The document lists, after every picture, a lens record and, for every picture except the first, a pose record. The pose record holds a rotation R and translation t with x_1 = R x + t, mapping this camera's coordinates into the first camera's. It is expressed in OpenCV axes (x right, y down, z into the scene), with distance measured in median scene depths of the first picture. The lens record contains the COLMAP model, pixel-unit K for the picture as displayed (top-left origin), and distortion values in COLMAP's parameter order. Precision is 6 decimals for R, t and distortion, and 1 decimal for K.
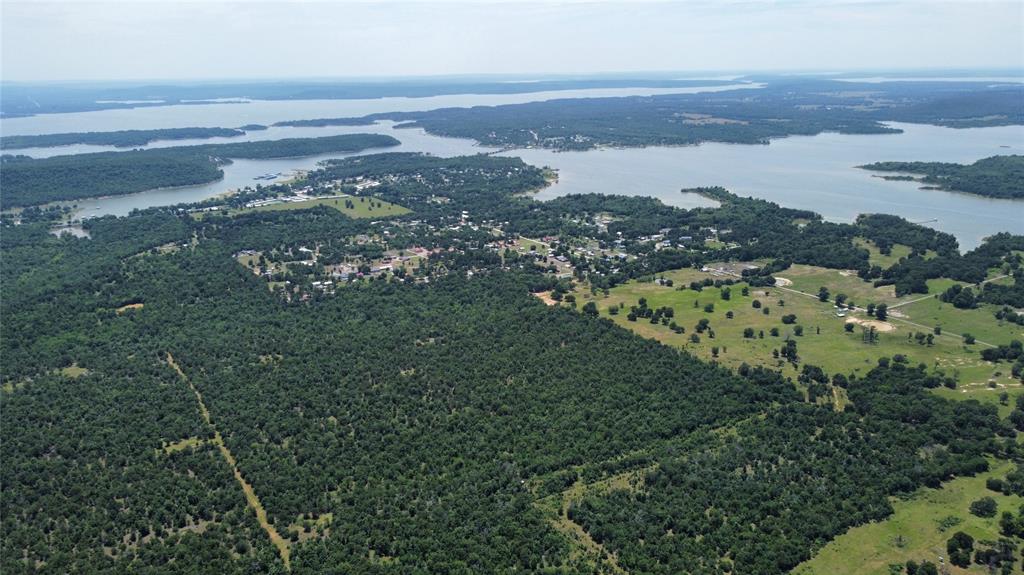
lens RADIAL K [[788.9, 0, 512.0], [0, 788.9, 287.5], [0, 0, 1]] dist [-0.001237, -0.000146]
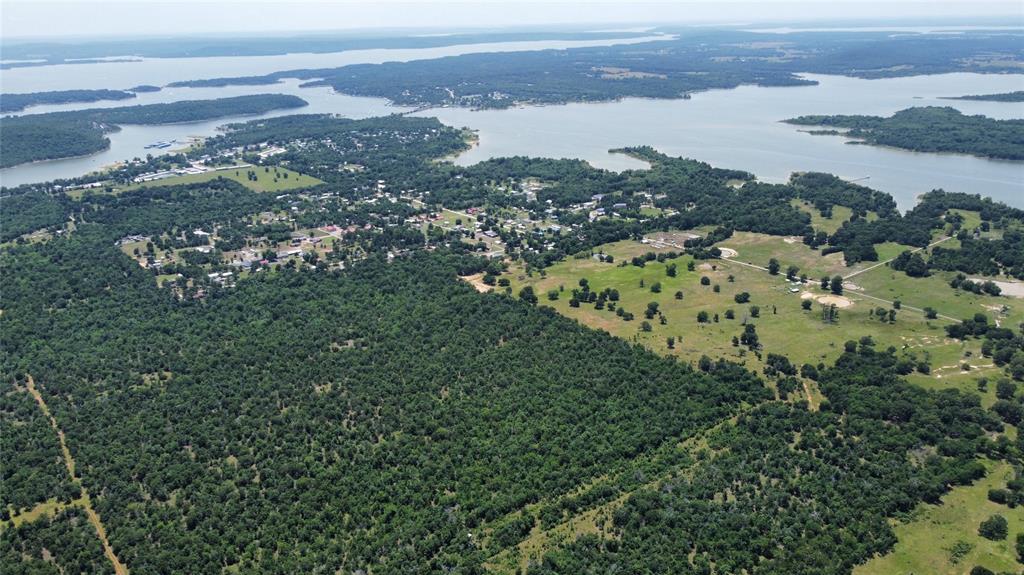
lens RADIAL K [[788.9, 0, 512.0], [0, 788.9, 287.5], [0, 0, 1]] dist [-0.001237, -0.000146]
pose [[0.994155, -0.040731, 0.099982, -0.008616], [0.035192, 0.997779, 0.056554, -0.033944], [-0.102063, -0.052705, 0.993381, 0.112705]]
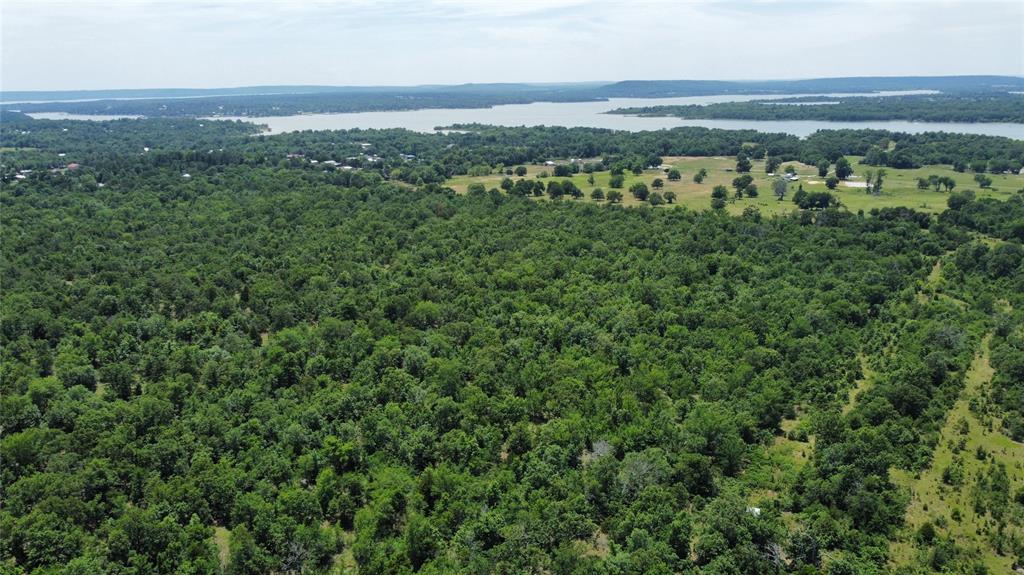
lens RADIAL K [[786.8, 0, 512.0], [0, 786.8, 287.5], [0, 0, 1]] dist [0.000721, 0.000644]
pose [[0.919624, -0.102898, 0.379083, -0.071868], [0.113124, 0.993570, -0.004736, 0.107351], [-0.376159, 0.047238, 0.925350, 0.491780]]
